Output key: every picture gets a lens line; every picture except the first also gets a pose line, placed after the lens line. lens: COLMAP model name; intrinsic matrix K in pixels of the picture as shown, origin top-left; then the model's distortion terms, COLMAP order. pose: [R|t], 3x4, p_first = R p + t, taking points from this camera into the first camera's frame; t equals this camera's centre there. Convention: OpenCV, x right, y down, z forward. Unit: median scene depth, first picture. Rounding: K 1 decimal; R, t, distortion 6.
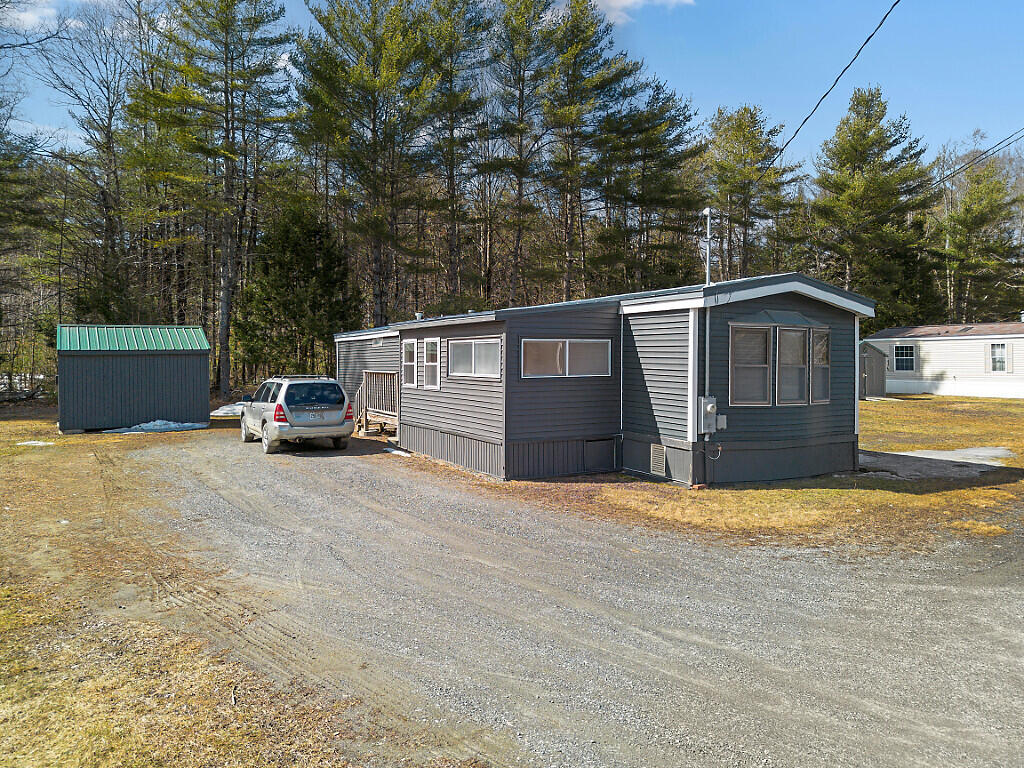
lens RADIAL K [[721.5, 0, 528.8], [0, 721.5, 364.8], [0, 0, 1]] dist [0.061191, -0.044377]
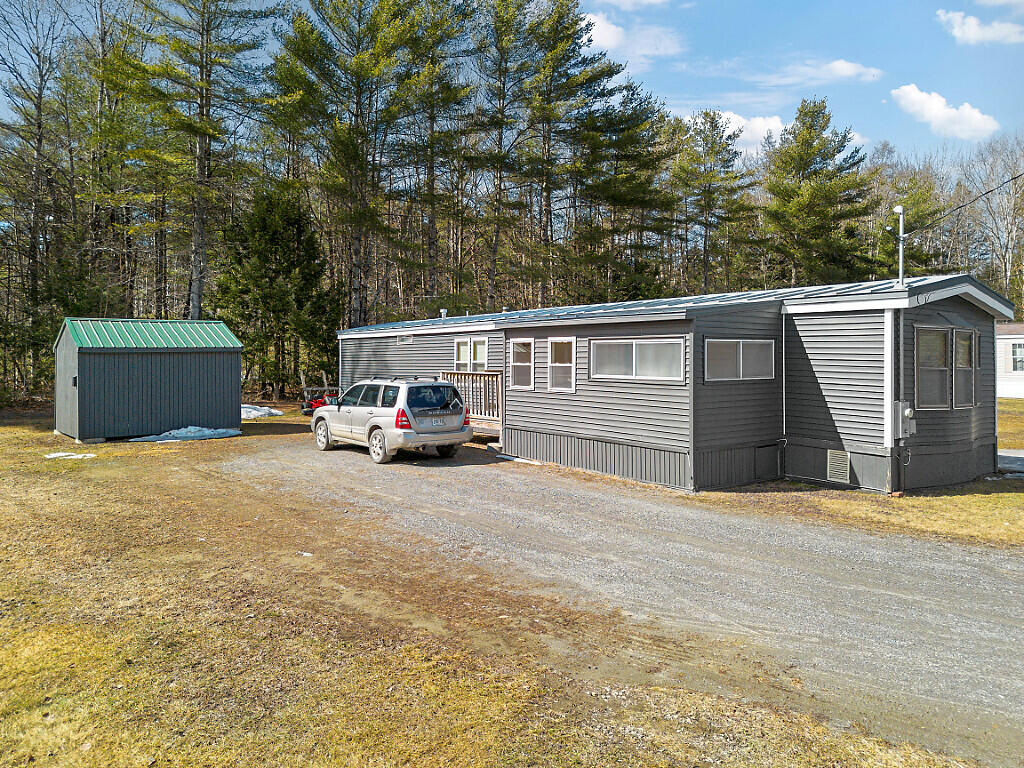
lens RADIAL K [[721.5, 0, 518.4], [0, 721.5, 351.0], [0, 0, 1]] dist [0.061191, -0.044377]
pose [[0.990014, 0.004327, 0.140900, -0.231045], [-0.002248, 0.999886, -0.014908, -0.003640], [-0.140948, 0.014442, 0.989912, 0.060807]]
